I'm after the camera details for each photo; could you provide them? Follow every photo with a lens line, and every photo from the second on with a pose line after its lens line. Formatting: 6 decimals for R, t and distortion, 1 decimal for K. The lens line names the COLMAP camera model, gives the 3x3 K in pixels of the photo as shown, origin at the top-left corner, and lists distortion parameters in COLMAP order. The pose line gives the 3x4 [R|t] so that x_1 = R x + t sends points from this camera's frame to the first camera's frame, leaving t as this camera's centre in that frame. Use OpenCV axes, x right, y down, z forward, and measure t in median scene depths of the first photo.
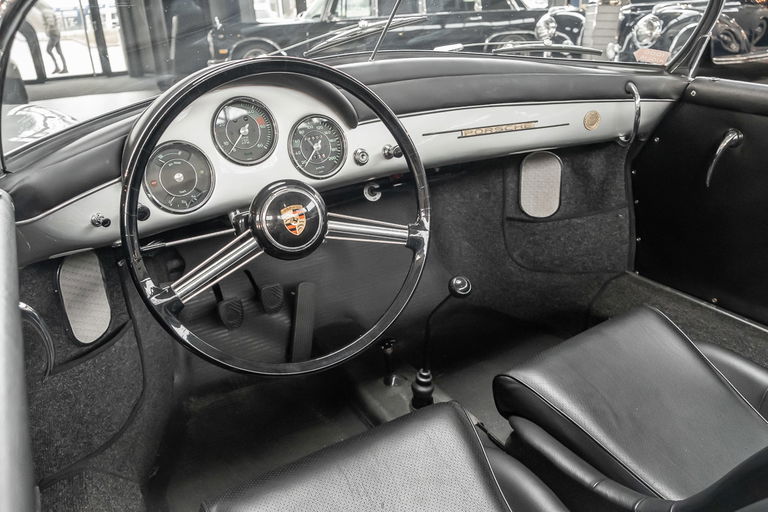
lens RADIAL K [[619.2, 0, 383.9], [0, 619.2, 244.1], [0, 0, 1]] dist [-0.011659, -0.010092]
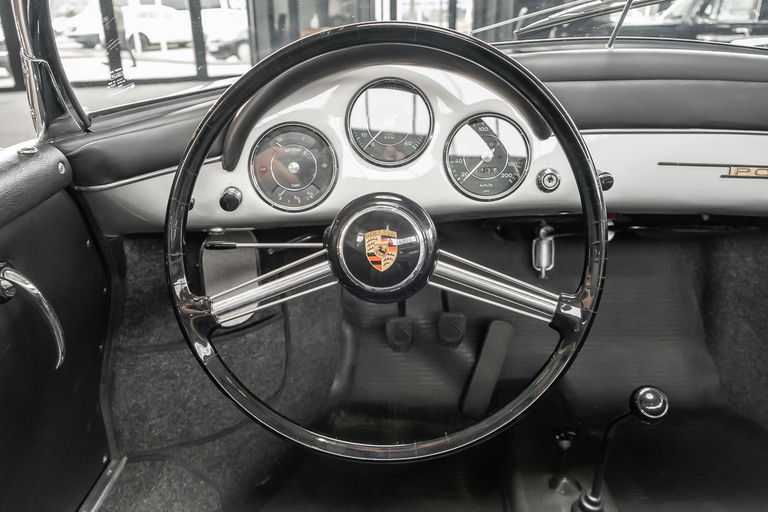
lens RADIAL K [[619.2, 0, 383.9], [0, 619.2, 244.1], [0, 0, 1]] dist [-0.011659, -0.010092]
pose [[0.848654, 0.215140, -0.483220, 0.165491], [-0.215695, 0.974897, 0.055233, -0.069807], [0.482973, 0.057354, 0.873755, 0.301819]]
